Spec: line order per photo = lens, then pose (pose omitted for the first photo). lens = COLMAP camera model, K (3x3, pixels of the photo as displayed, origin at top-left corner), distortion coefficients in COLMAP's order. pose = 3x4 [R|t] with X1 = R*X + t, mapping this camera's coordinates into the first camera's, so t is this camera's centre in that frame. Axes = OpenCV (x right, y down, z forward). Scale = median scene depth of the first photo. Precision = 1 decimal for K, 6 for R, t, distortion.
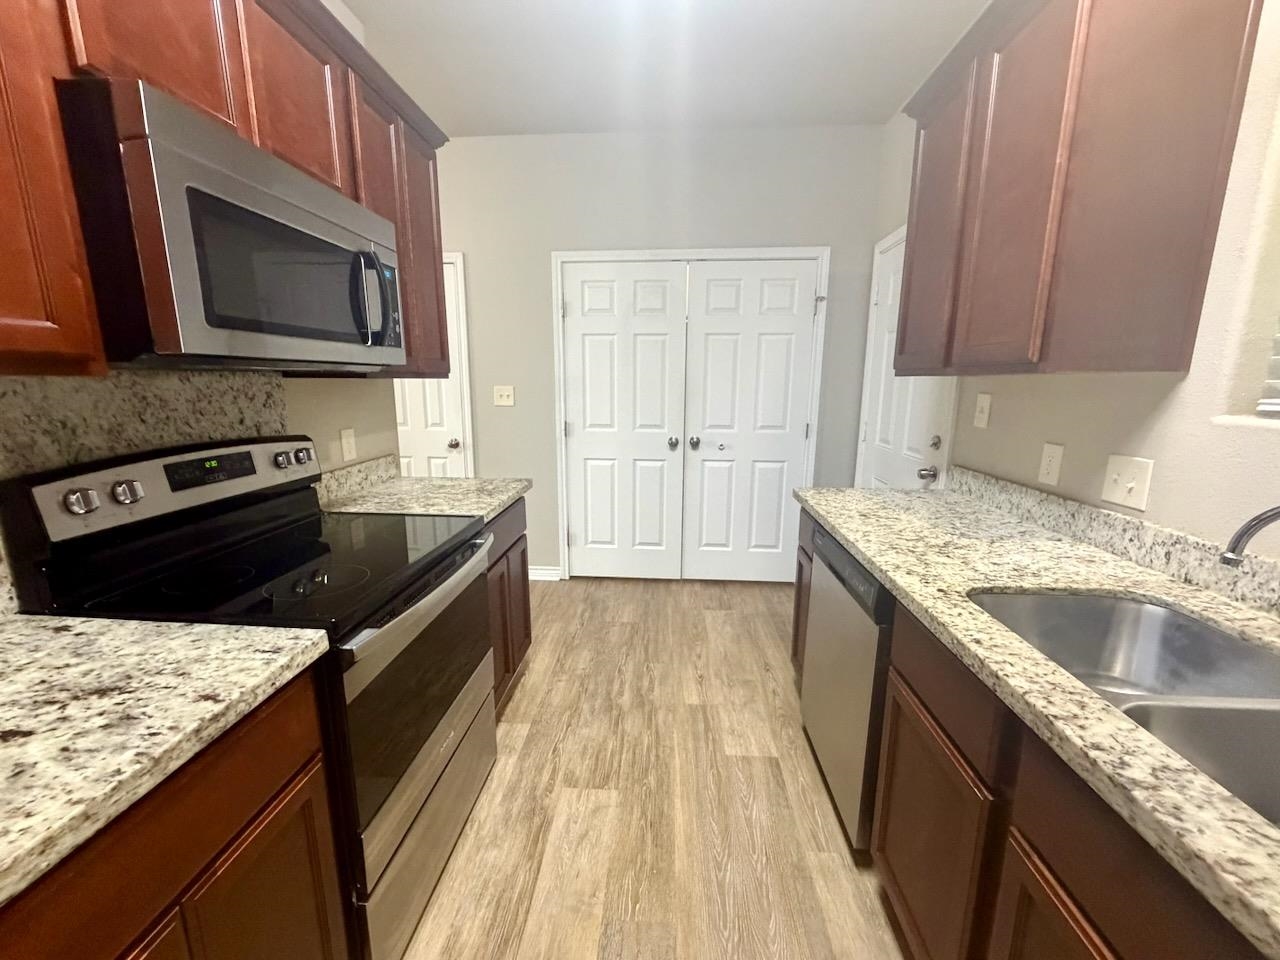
lens RADIAL K [[510.3, 0, 637.8], [0, 510.3, 481.8], [0, 0, 1]] dist [0.000084, -0.000138]
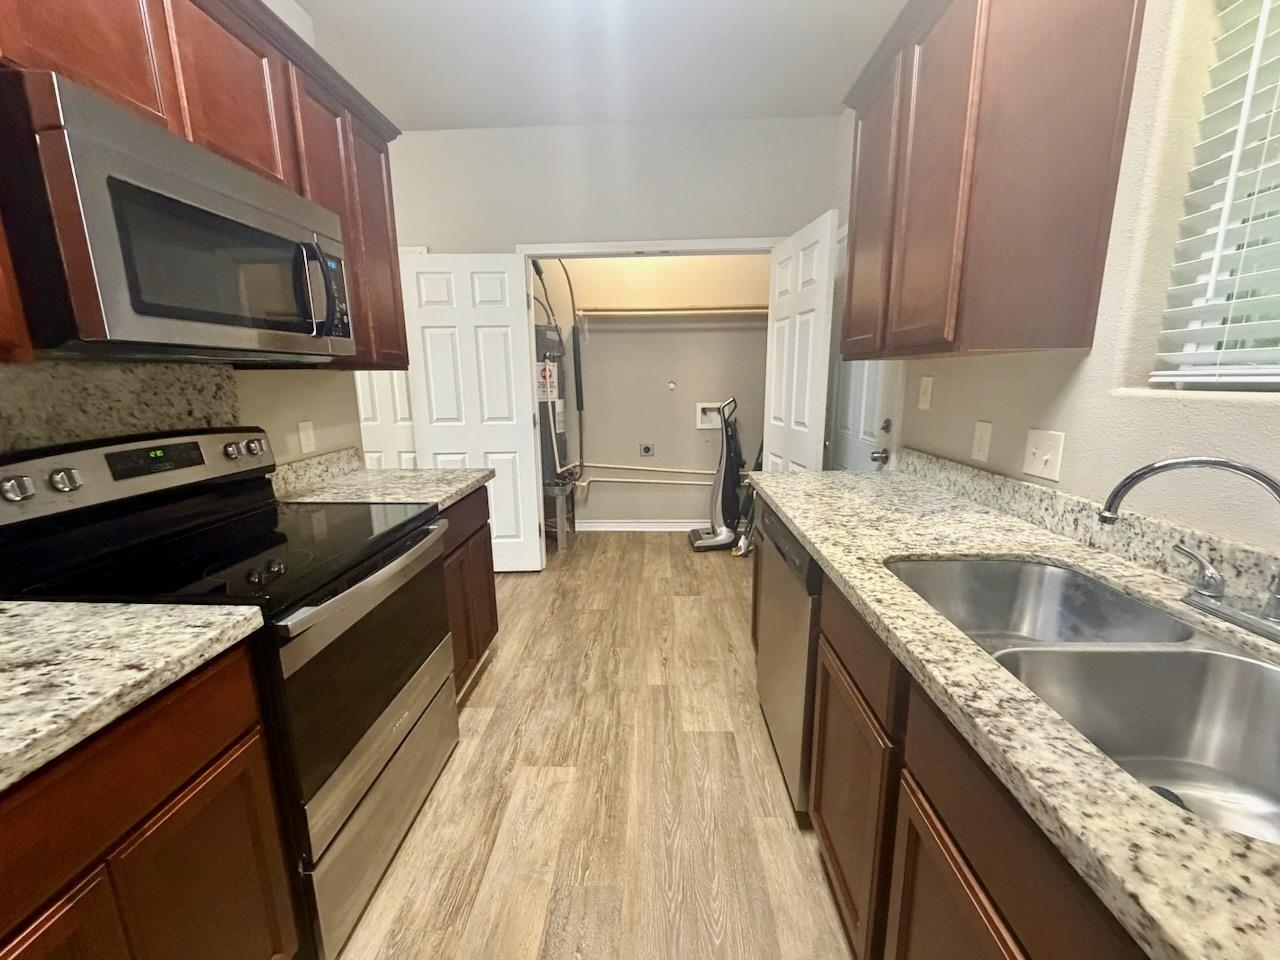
lens RADIAL K [[510.3, 0, 638.0], [0, 510.3, 481.5], [0, 0, 1]] dist [0.000084, -0.000138]
pose [[0.999575, -0.019639, 0.021546, 0.096217], [0.019486, 0.999784, 0.007267, 0.030747], [-0.021684, -0.006844, 0.999741, -0.034371]]
